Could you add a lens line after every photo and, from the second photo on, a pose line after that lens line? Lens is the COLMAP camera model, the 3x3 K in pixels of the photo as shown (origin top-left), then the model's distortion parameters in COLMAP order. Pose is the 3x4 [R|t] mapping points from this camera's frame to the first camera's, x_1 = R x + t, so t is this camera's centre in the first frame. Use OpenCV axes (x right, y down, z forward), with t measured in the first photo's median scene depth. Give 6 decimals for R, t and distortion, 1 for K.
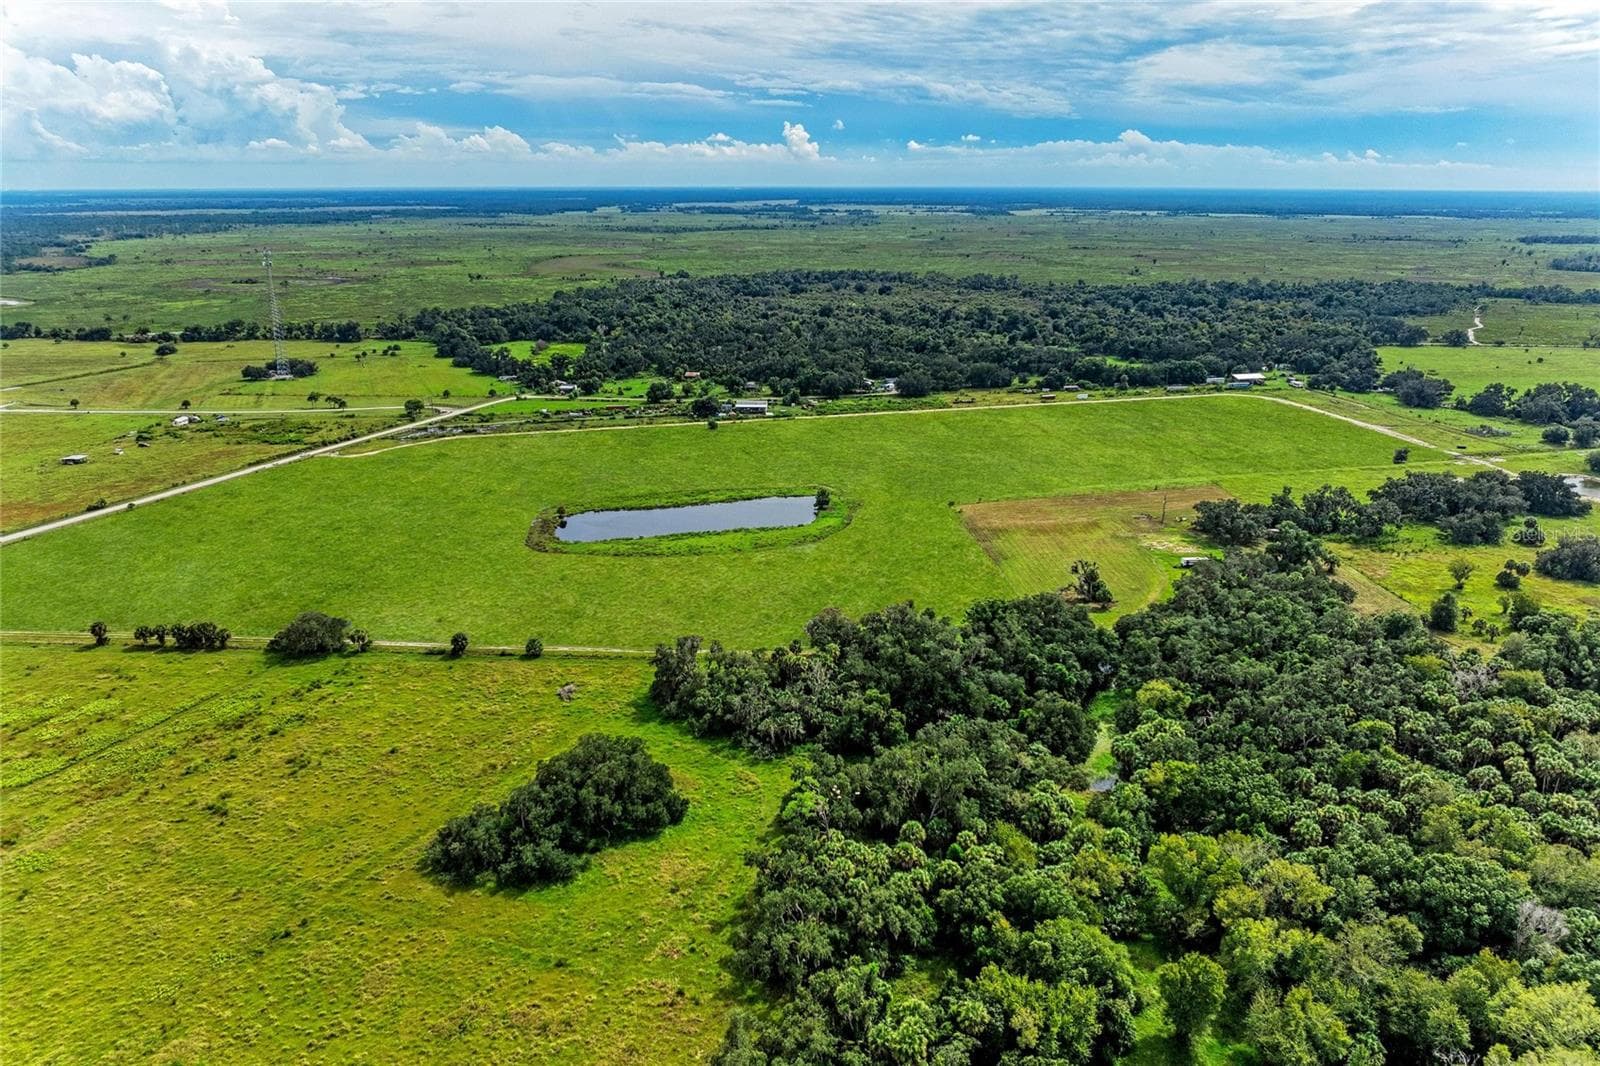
lens RADIAL K [[1125.6, 0, 802.9], [0, 1125.6, 537.4], [0, 0, 1]] dist [-0.031018, 0.019235]
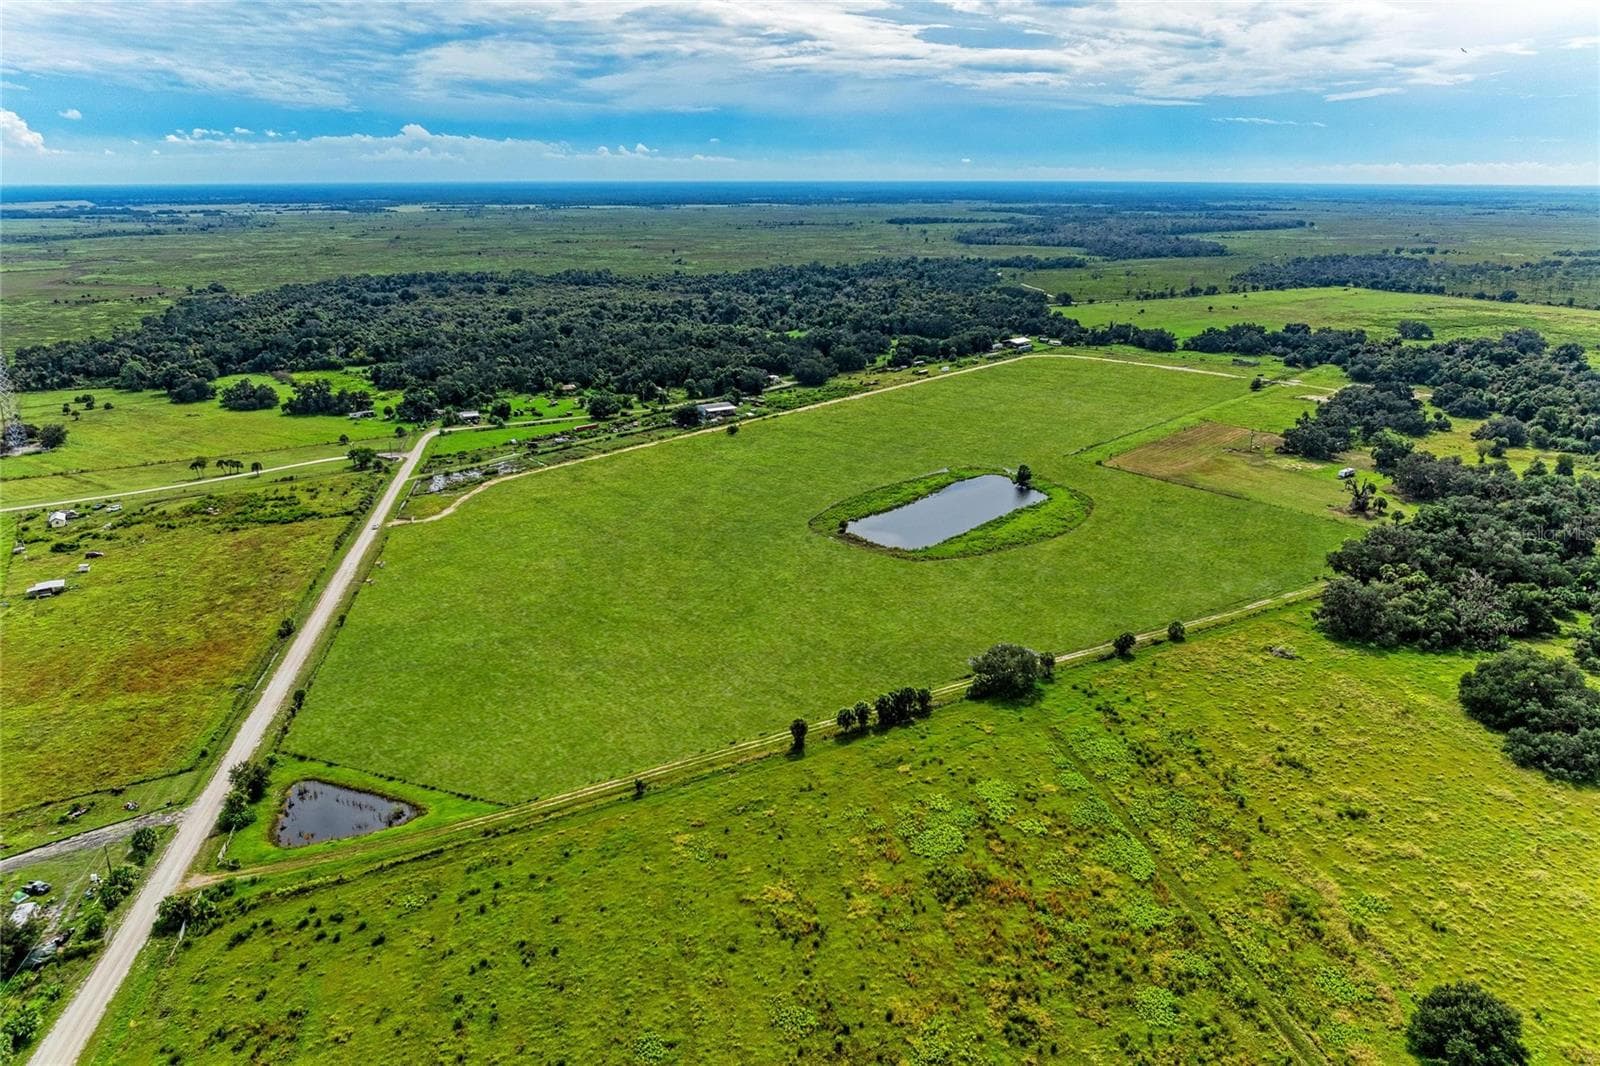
lens RADIAL K [[1125.6, 0, 802.5], [0, 1125.6, 530.7], [0, 0, 1]] dist [-0.031018, 0.019235]
pose [[0.830112, -0.169551, 0.531194, -0.100158], [0.169900, 0.984259, 0.048657, -0.009438], [-0.531083, 0.049859, 0.845852, 0.029068]]
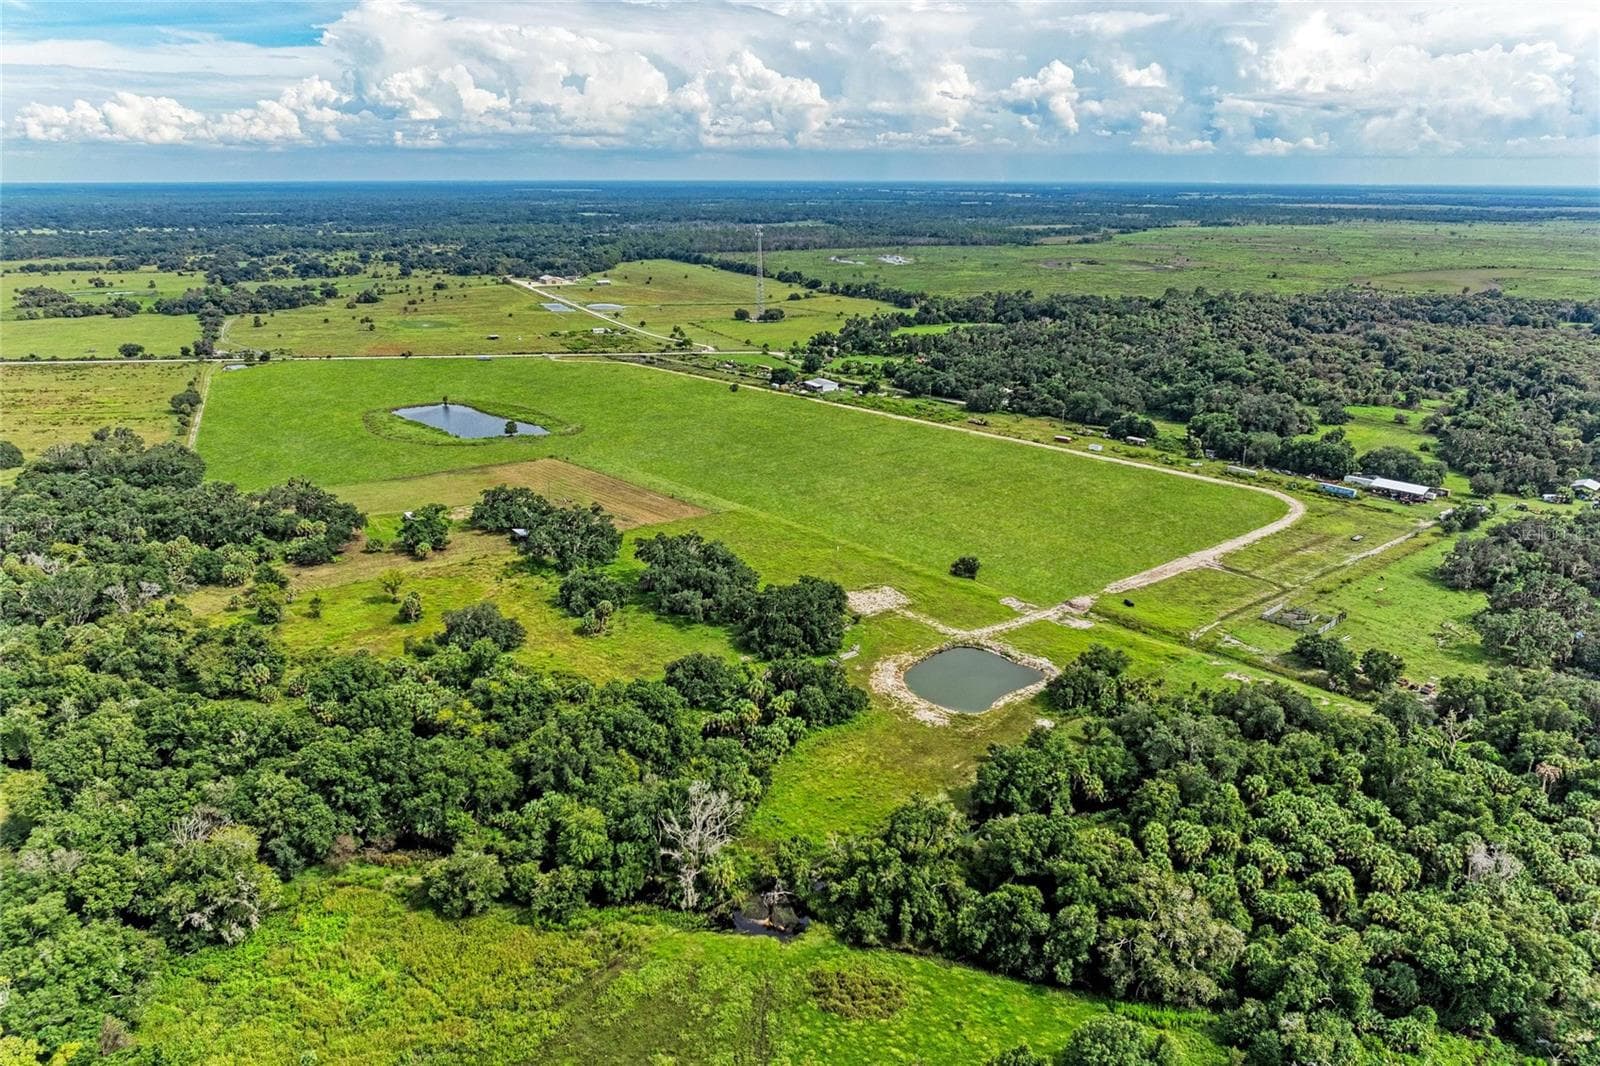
lens RADIAL K [[1125.6, 0, 805.8], [0, 1125.6, 539.1], [0, 0, 1]] dist [-0.031018, 0.019235]
pose [[0.478722, 0.271760, -0.834848, 0.170343], [-0.267484, 0.950829, 0.156132, -0.027298], [0.836228, 0.148565, 0.527874, 0.087245]]
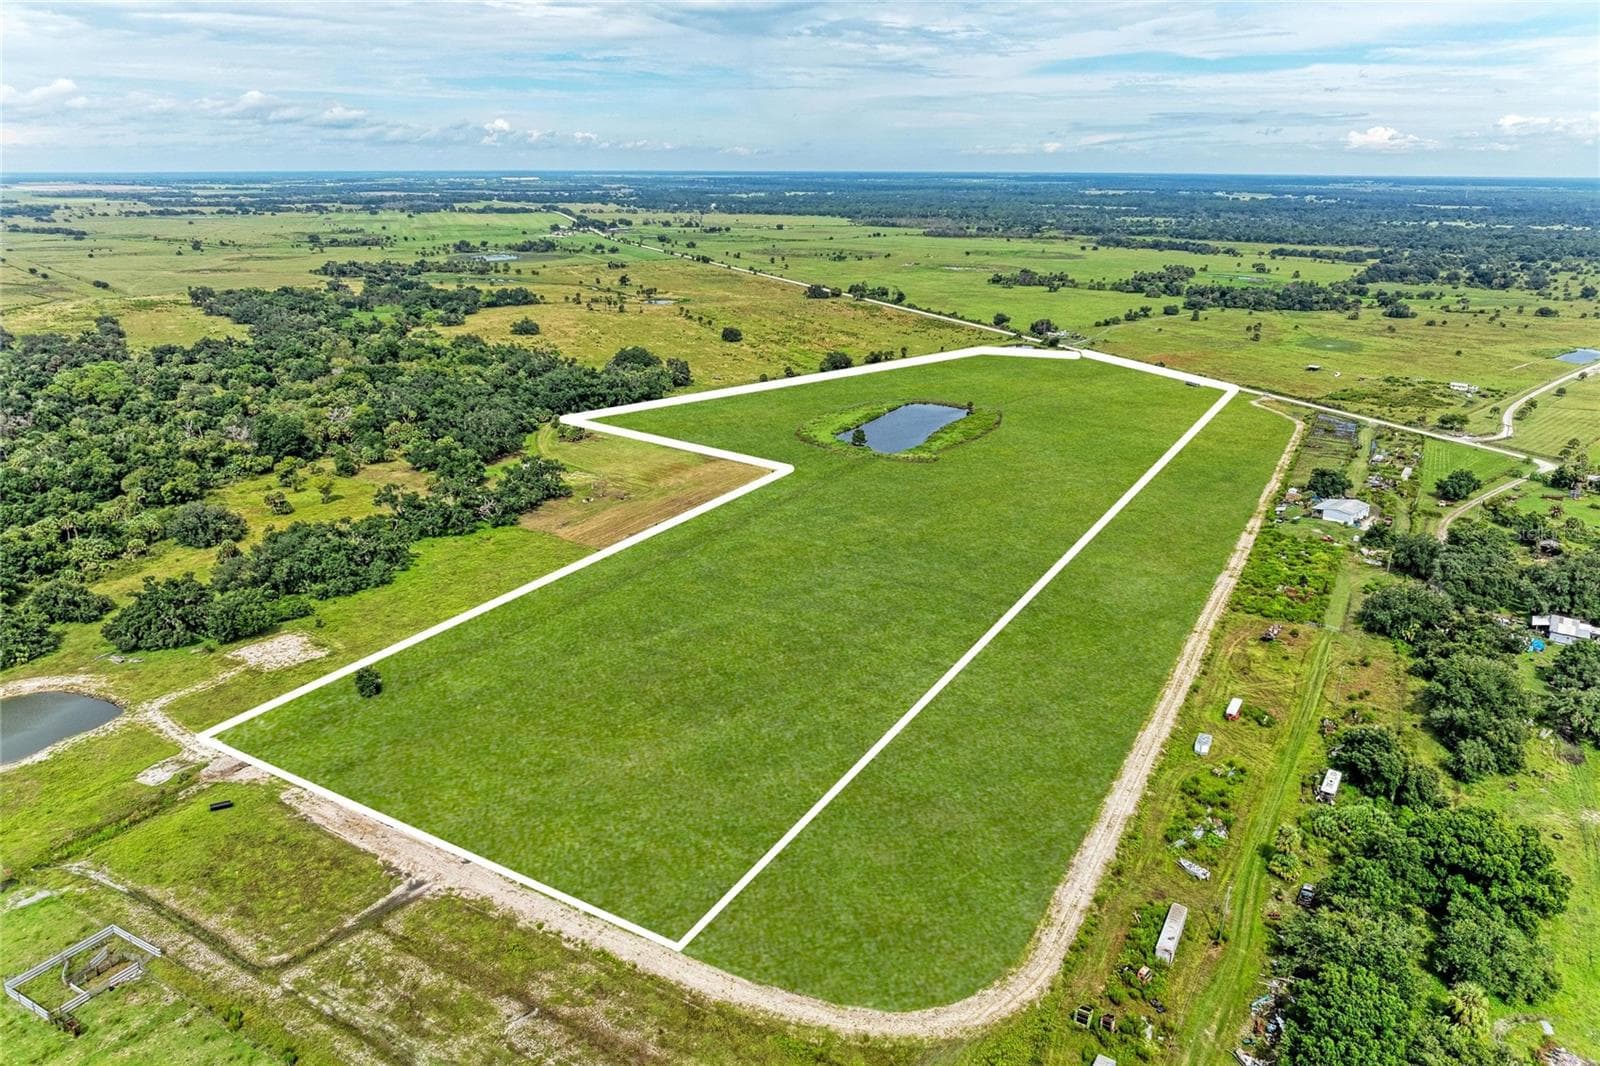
lens RADIAL K [[1125.6, 0, 800.7], [0, 1125.6, 529.1], [0, 0, 1]] dist [-0.031018, 0.019235]
pose [[-0.685201, 0.222417, -0.693564, 0.118723], [-0.223810, 0.841868, 0.491088, -0.068510], [0.693115, 0.491721, -0.527069, 0.219450]]
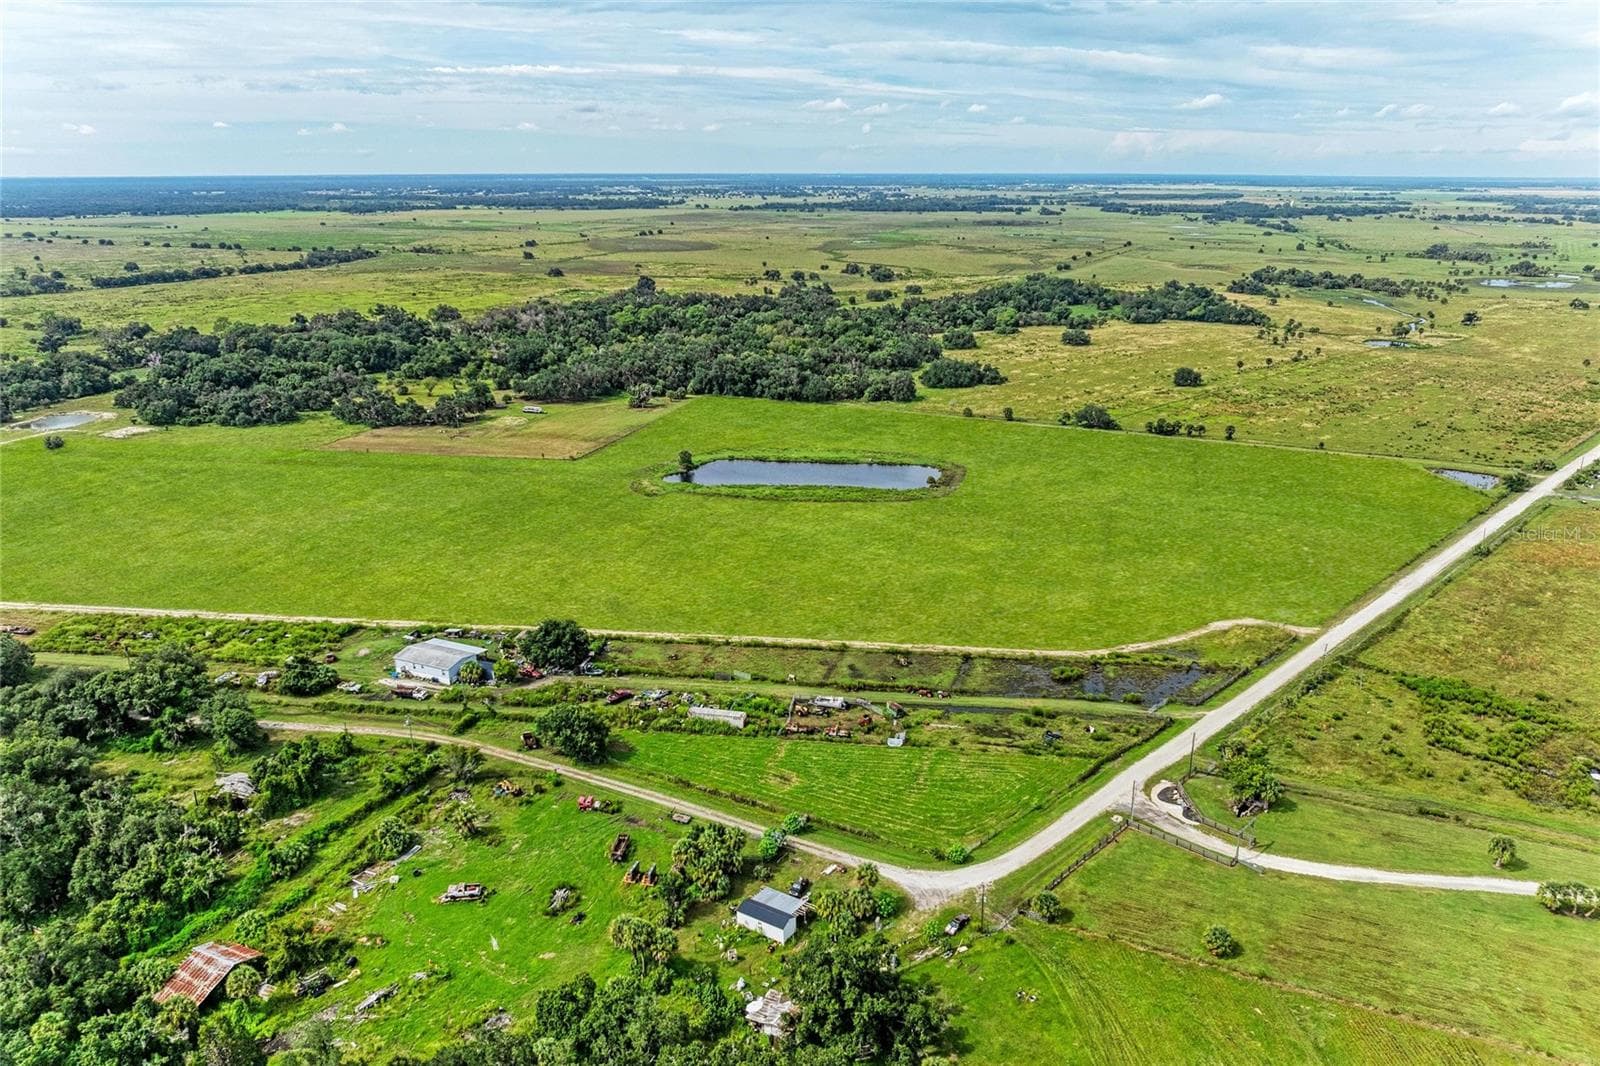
lens RADIAL K [[1125.6, 0, 823.5], [0, 1125.6, 544.3], [0, 0, 1]] dist [-0.031018, 0.019235]
pose [[-0.930145, -0.118907, 0.347406, -0.064420], [0.109365, 0.813465, 0.571239, -0.075357], [-0.350527, 0.569329, -0.743636, 0.242812]]
